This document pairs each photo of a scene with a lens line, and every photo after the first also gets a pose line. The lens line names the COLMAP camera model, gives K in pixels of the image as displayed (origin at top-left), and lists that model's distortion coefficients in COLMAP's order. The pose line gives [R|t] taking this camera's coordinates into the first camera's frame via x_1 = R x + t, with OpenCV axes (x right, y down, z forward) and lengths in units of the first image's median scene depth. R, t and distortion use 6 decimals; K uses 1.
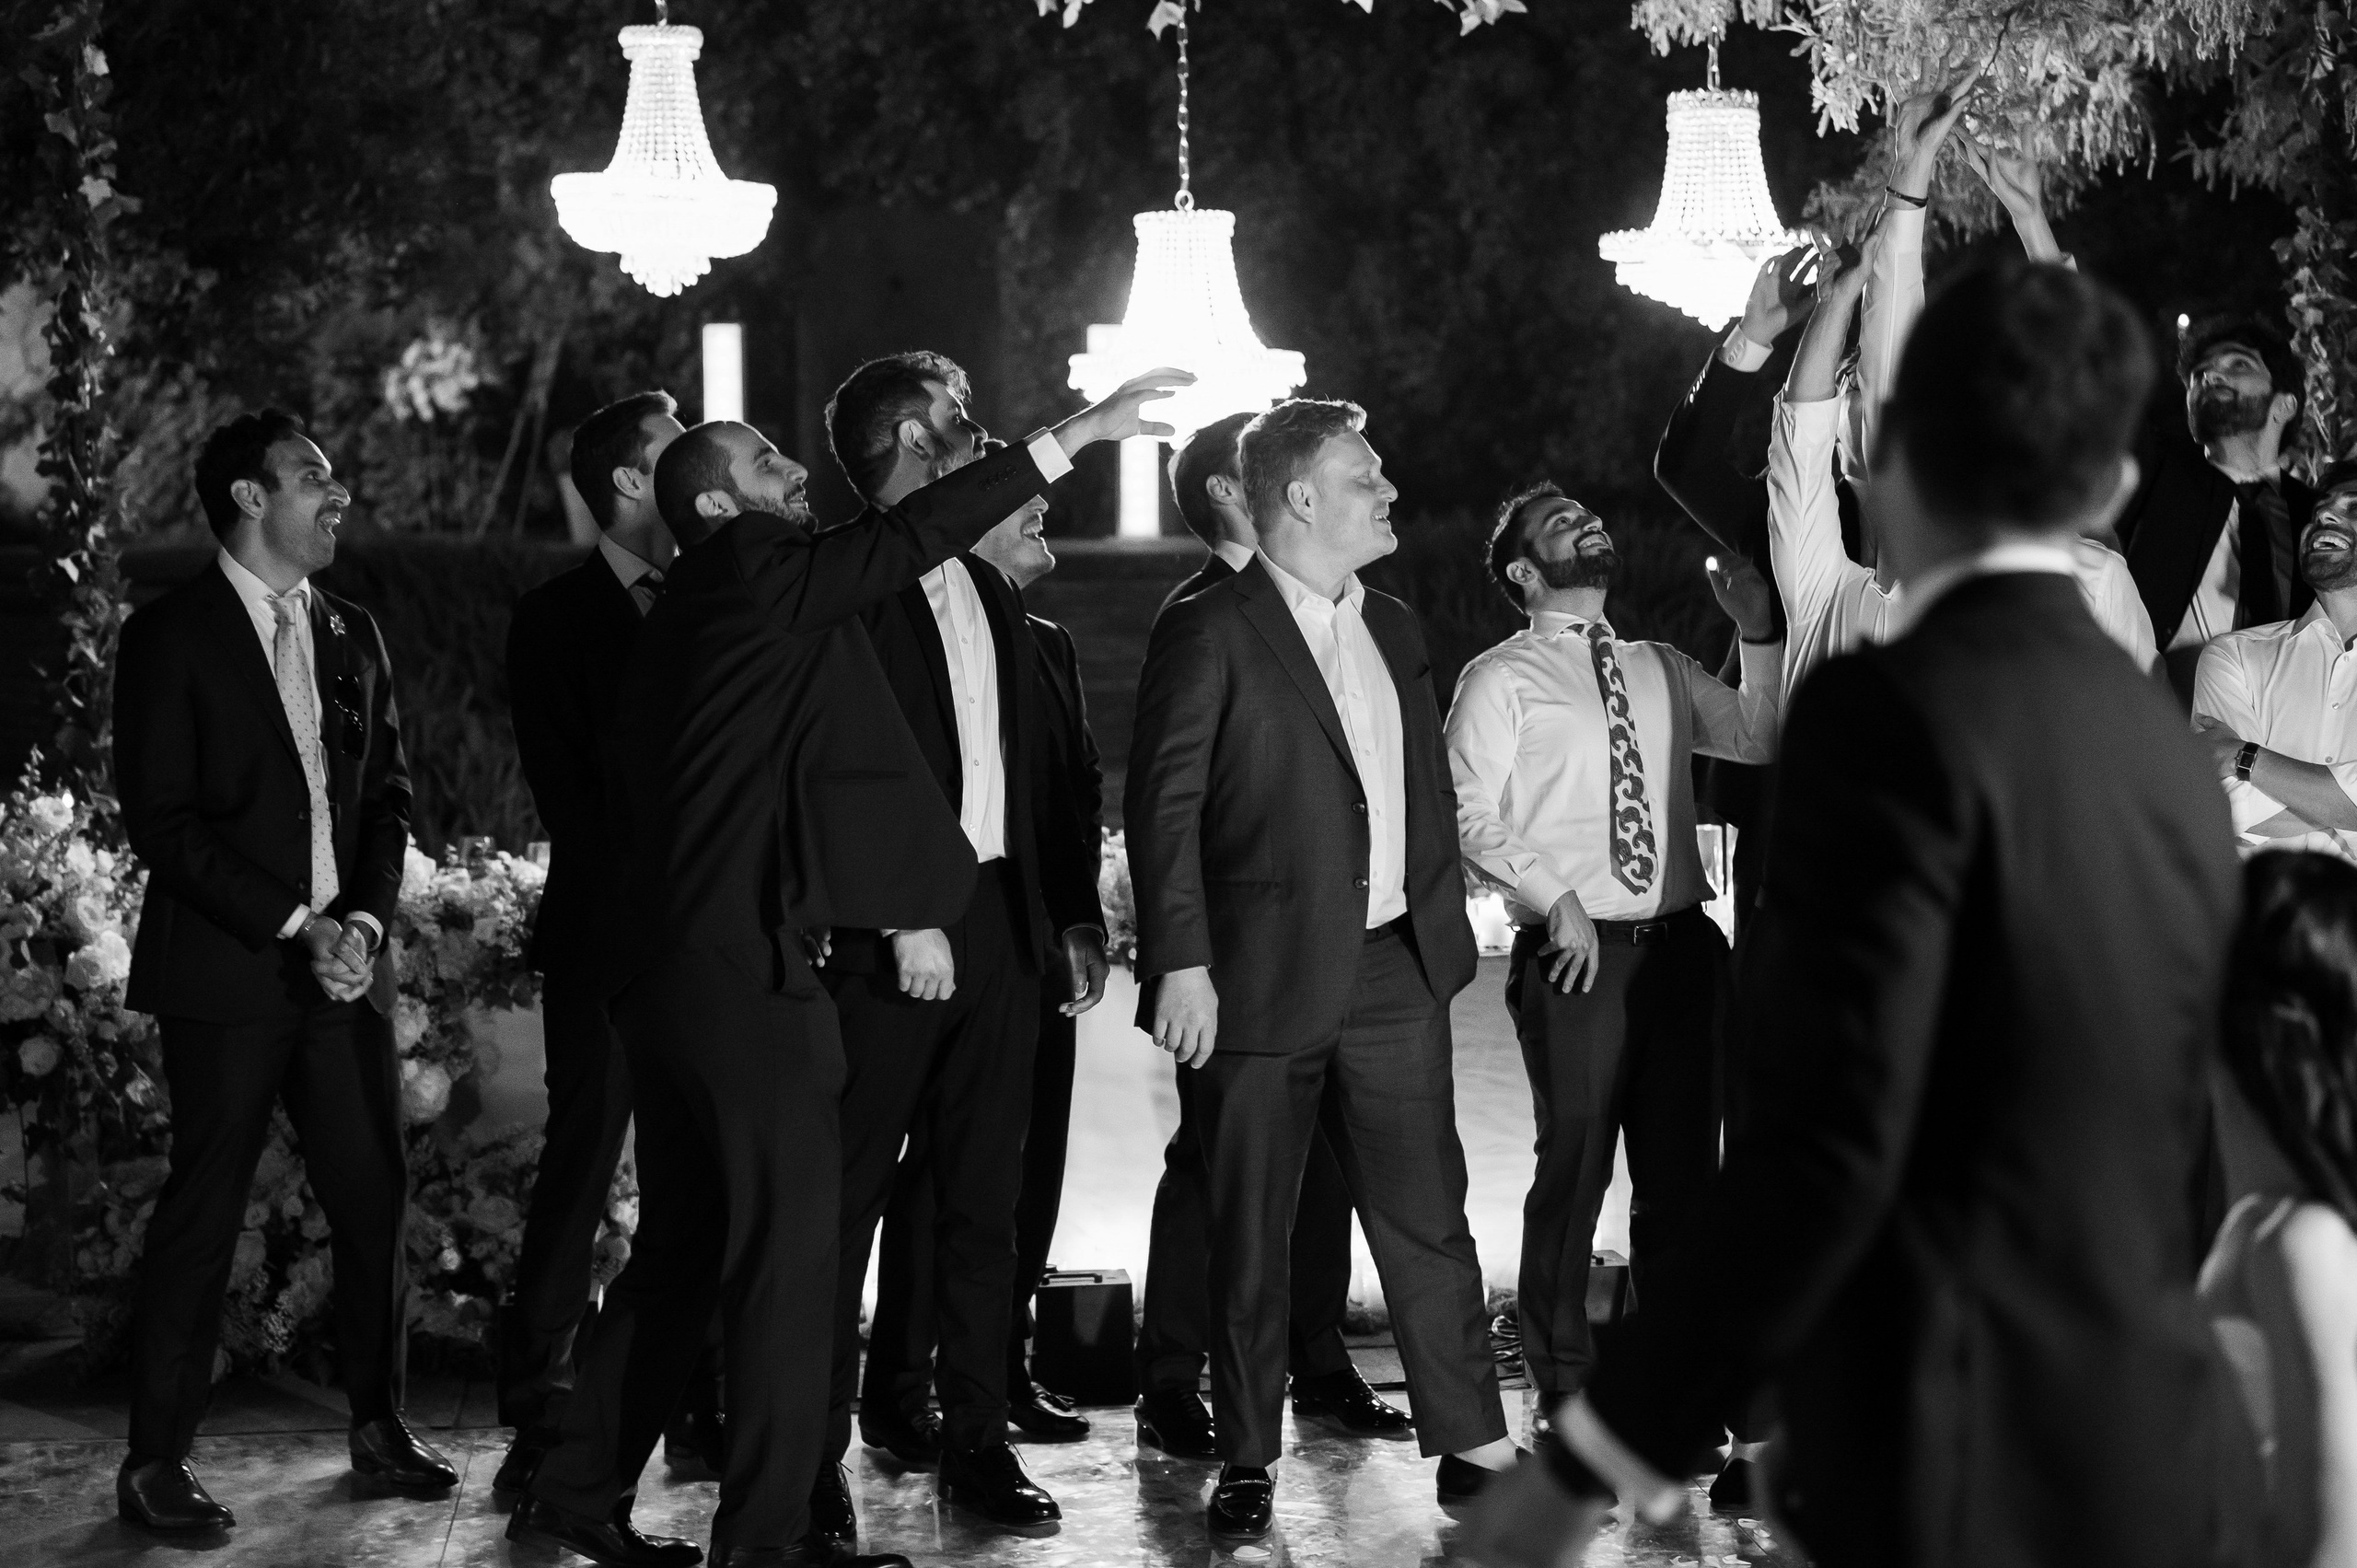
lens RADIAL K [[3981.7, 0, 1185.6], [0, 3981.7, 833.1], [0, 0, 1]] dist [0.041488, -0.180861]
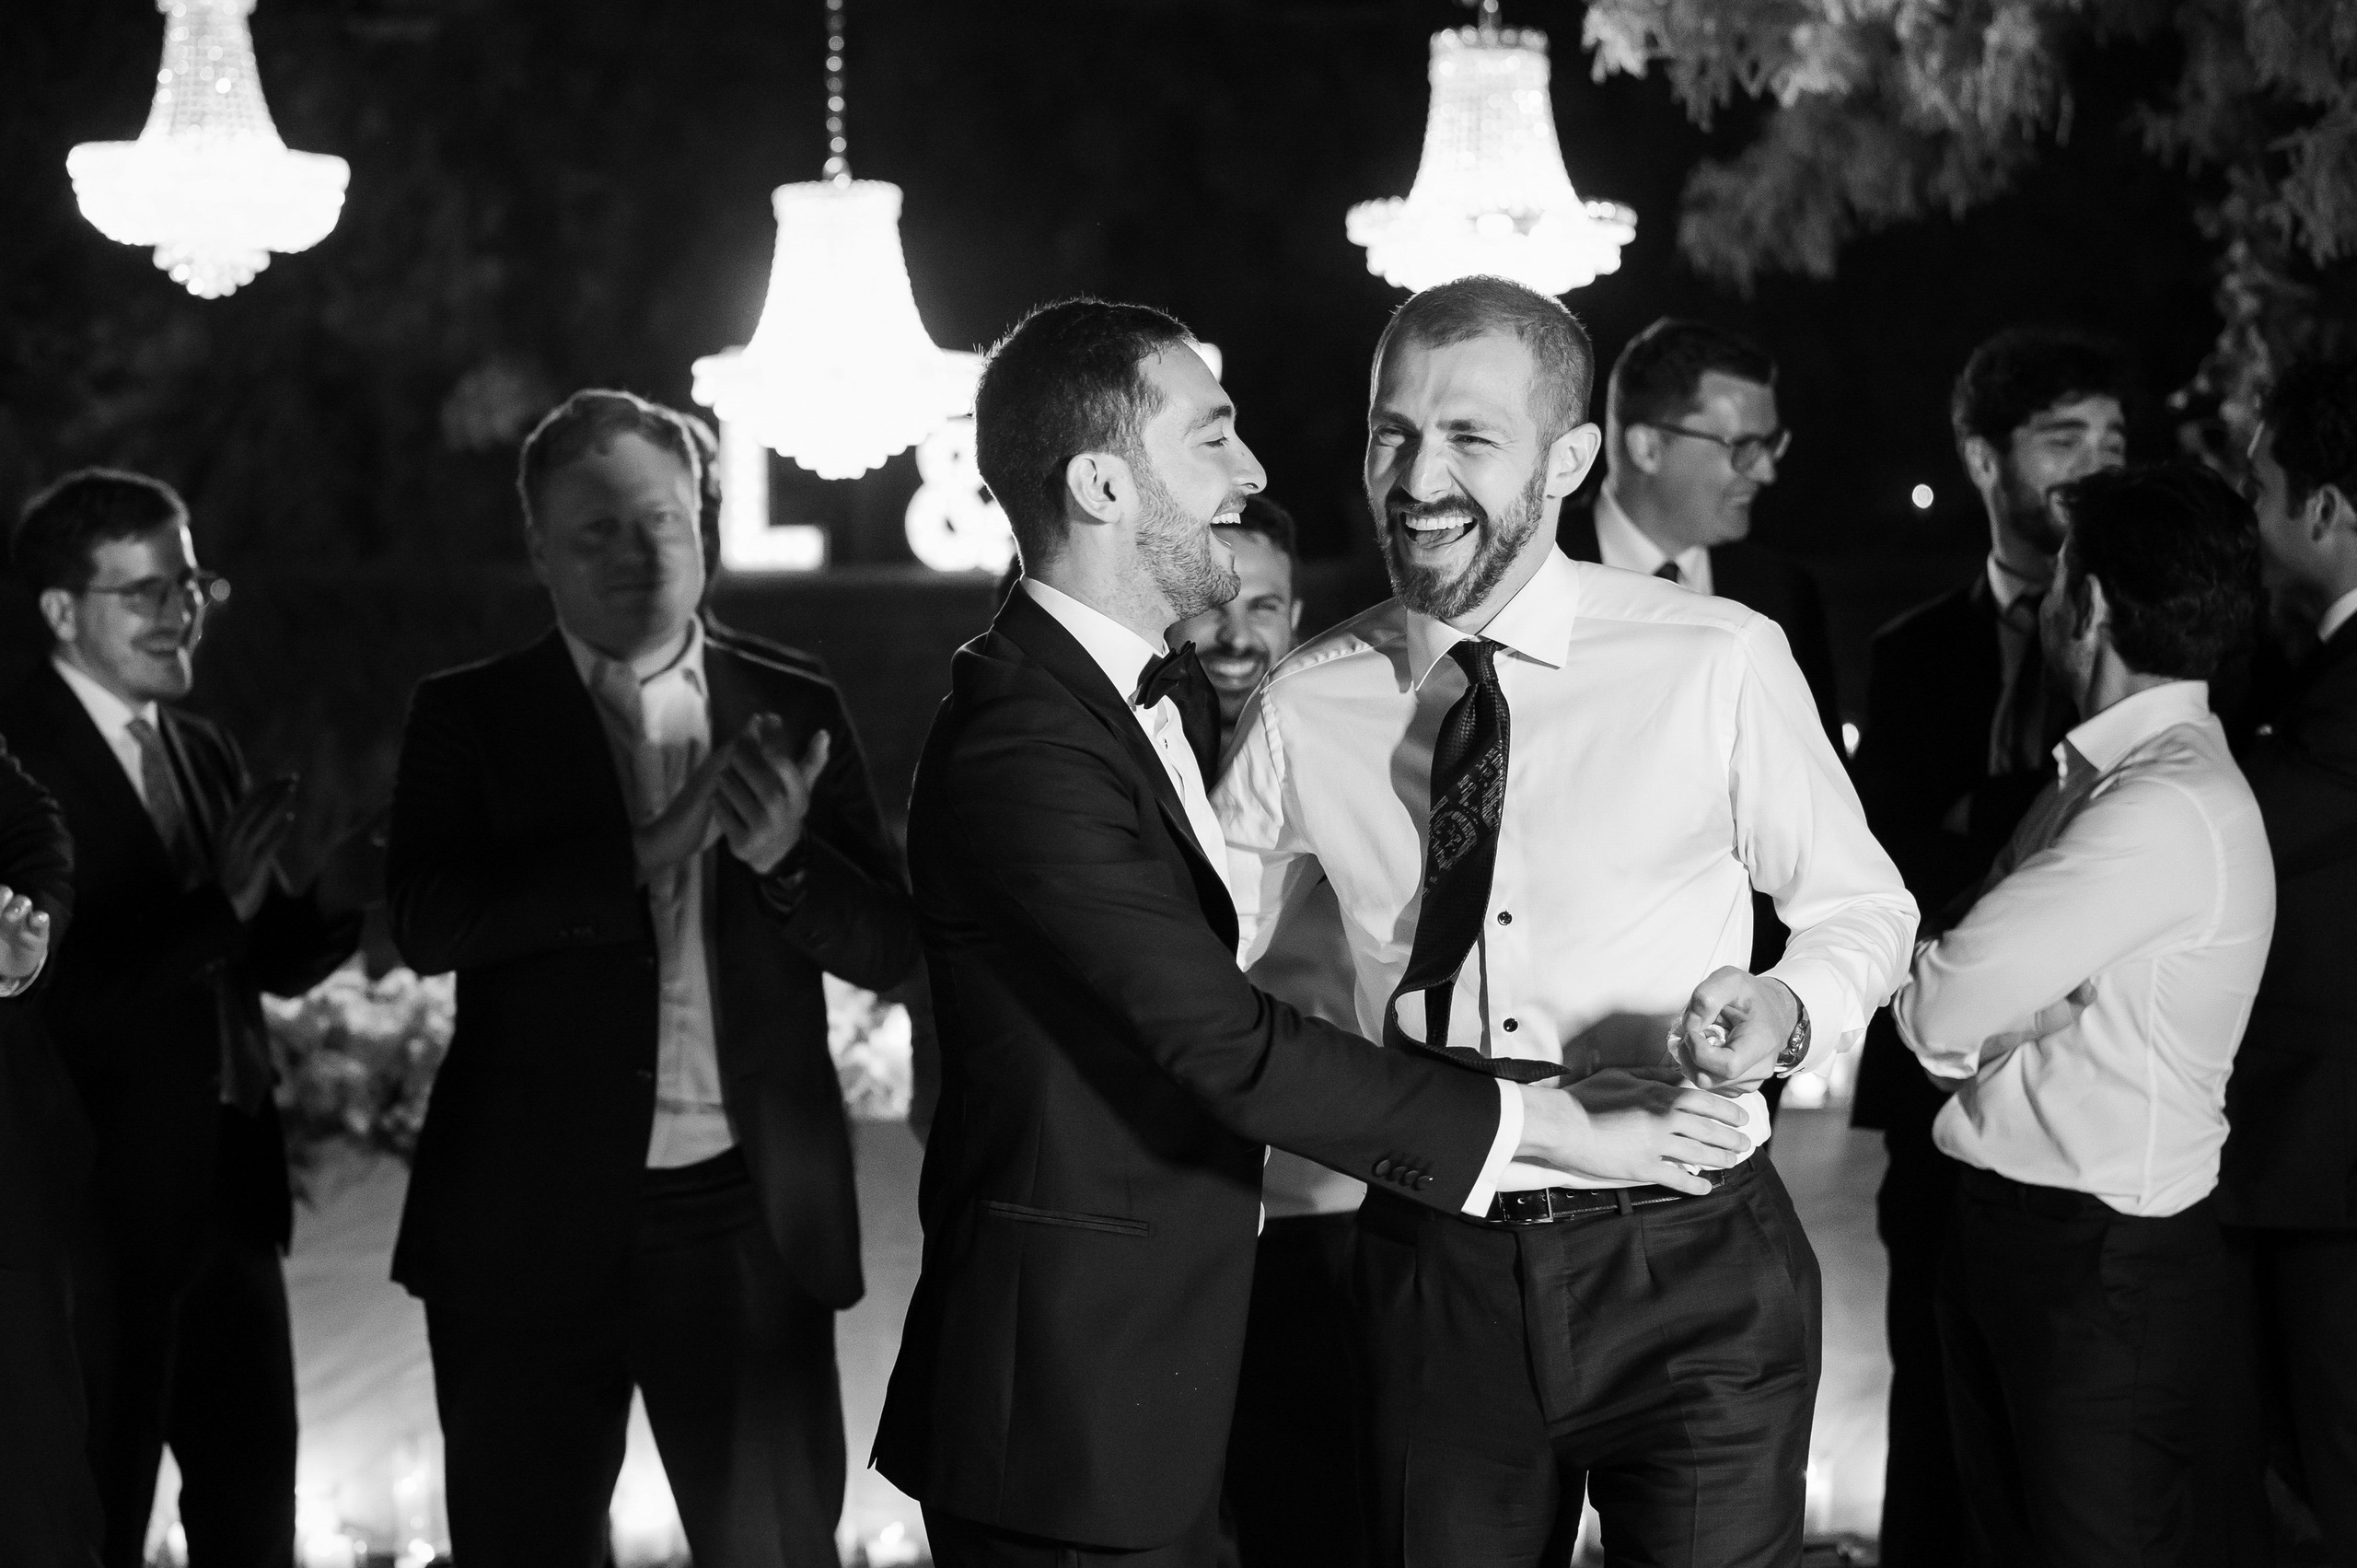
lens RADIAL K [[3591.8, 0, 1085.8], [0, 3591.8, 785.0], [0, 0, 1]] dist [0.024894, -0.053955]
pose [[0.996080, 0.002870, -0.088411, 0.113503], [-0.003746, 0.999945, -0.009754, -0.024732], [0.088378, 0.010047, 0.996036, 0.258598]]
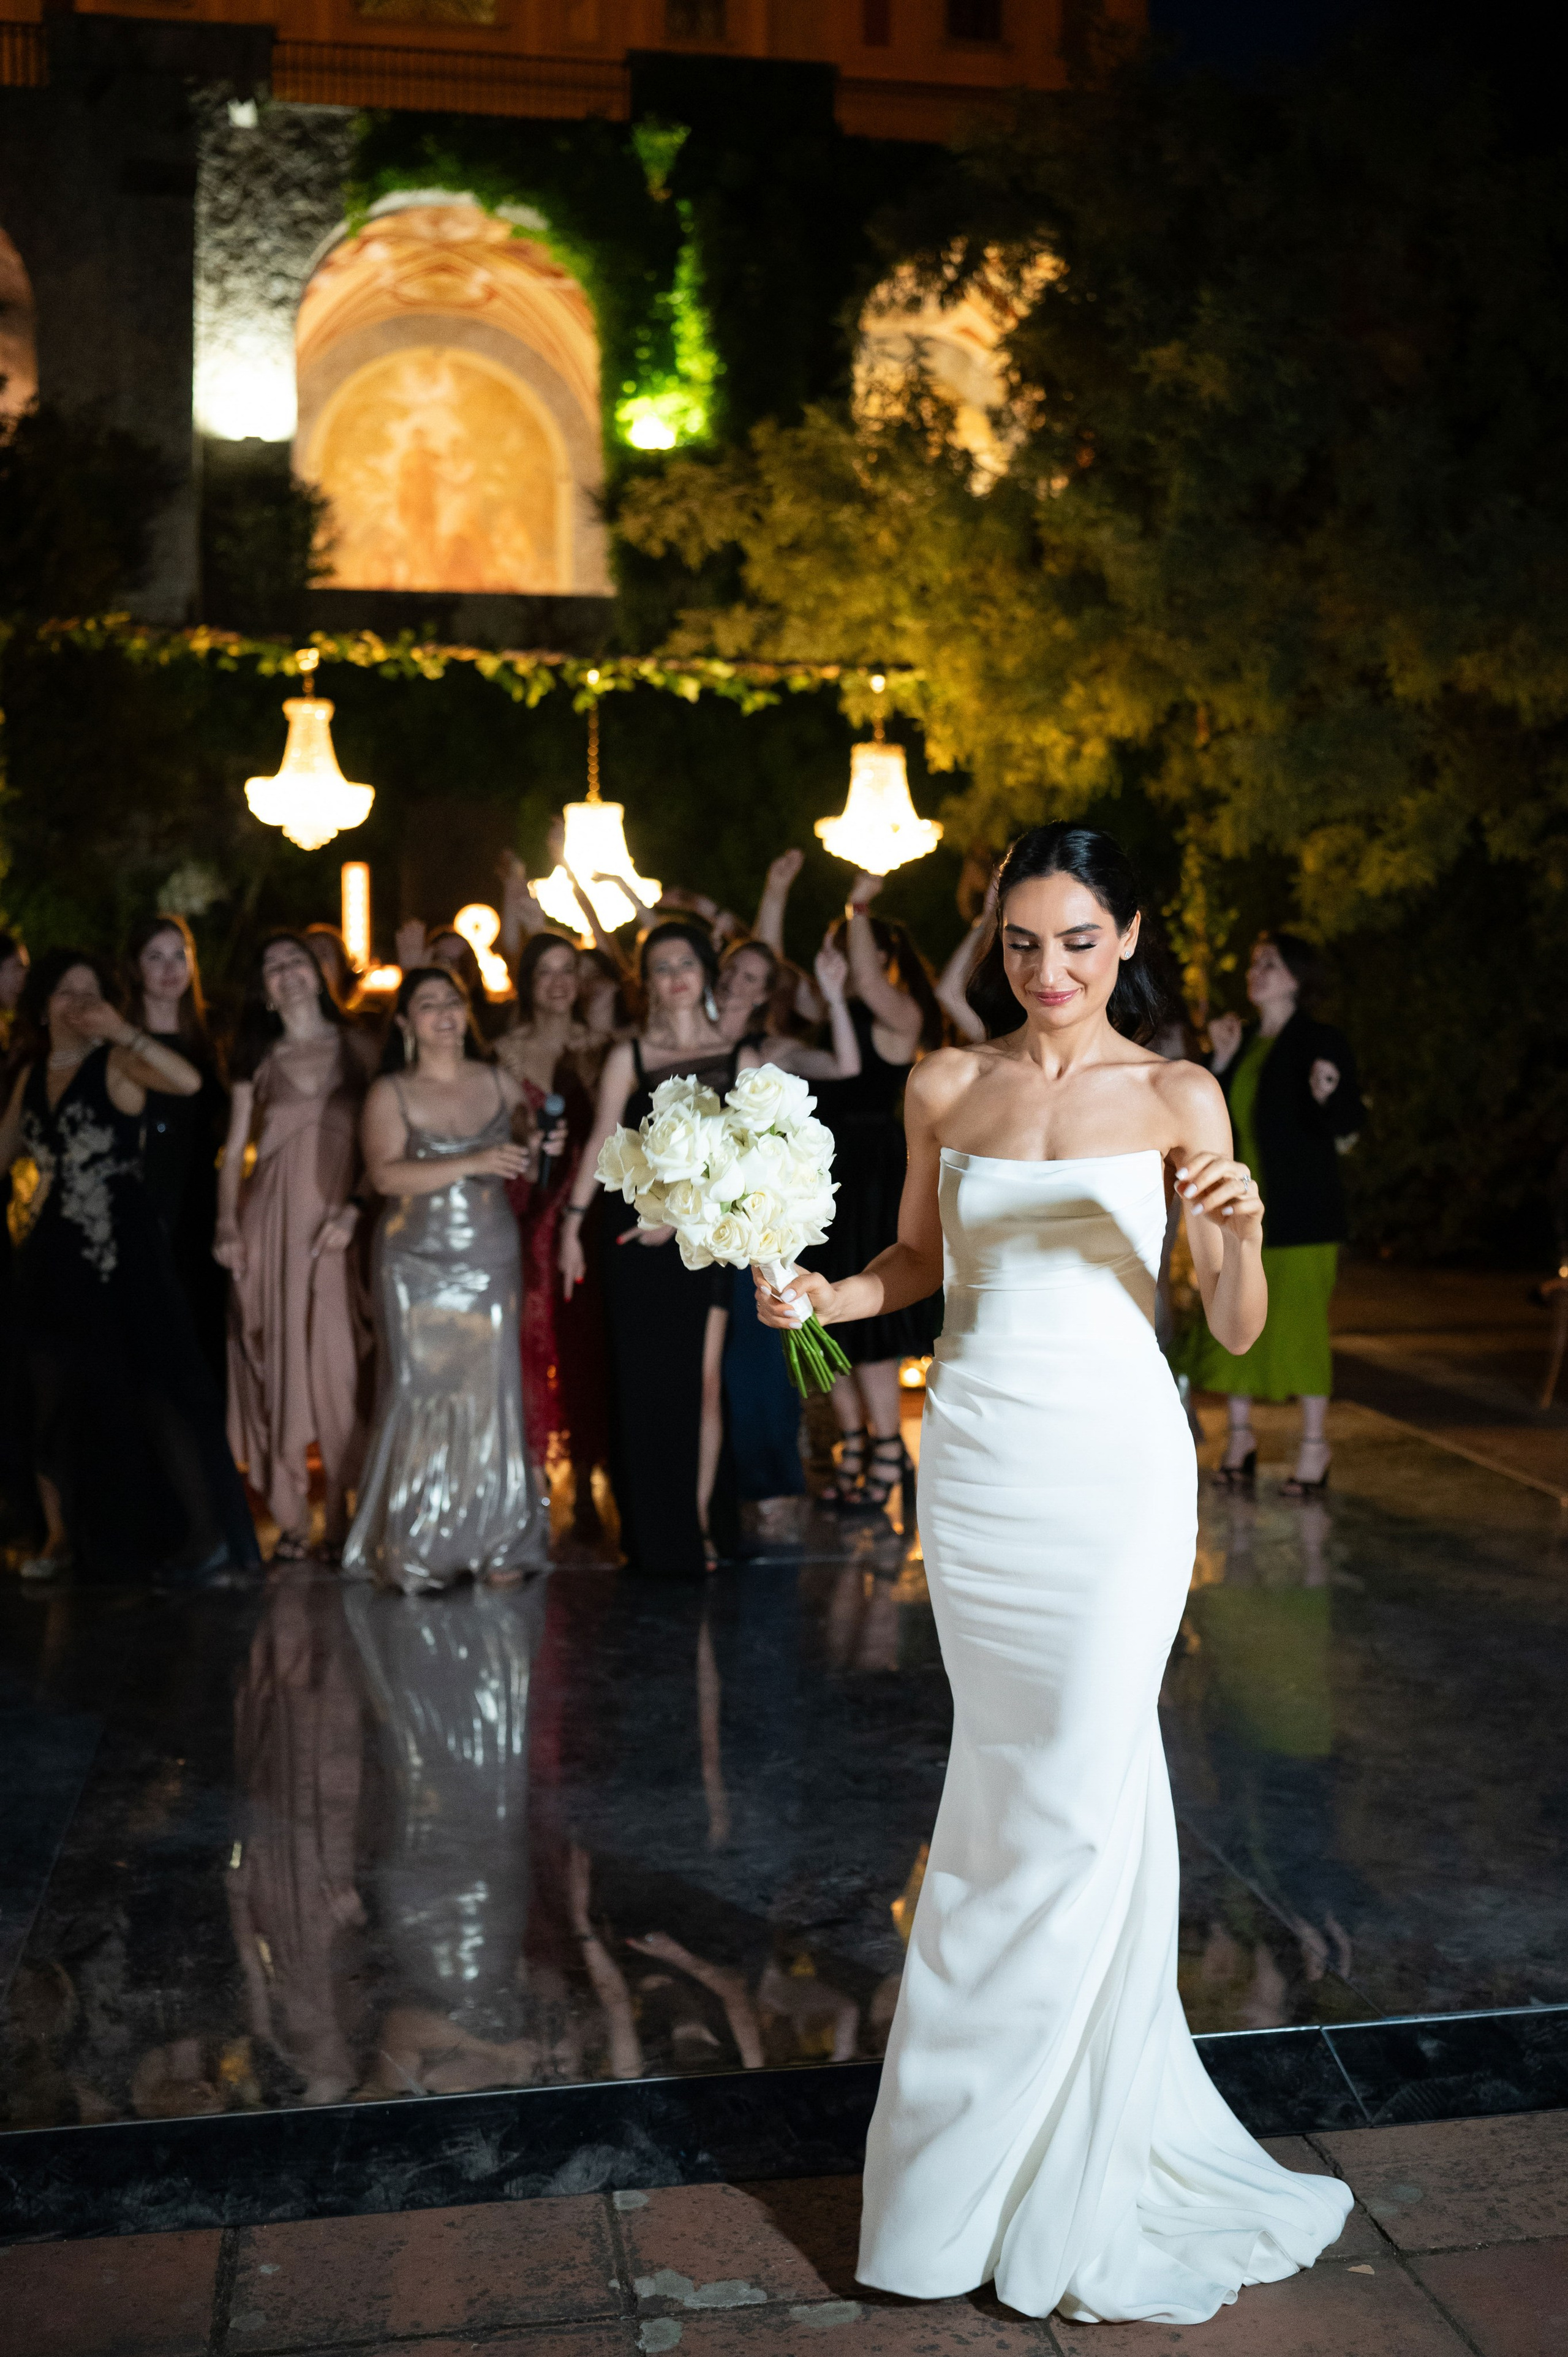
lens RADIAL K [[2340.9, 0, 803.7], [0, 2340.9, 1176.8], [0, 0, 1]] dist [0.001186, -0.022501]
pose [[0.997582, 0.004981, 0.069323, 0.021706], [-0.005161, 0.999984, 0.002420, 0.012930], [-0.069310, -0.002772, 0.997591, -0.090998]]
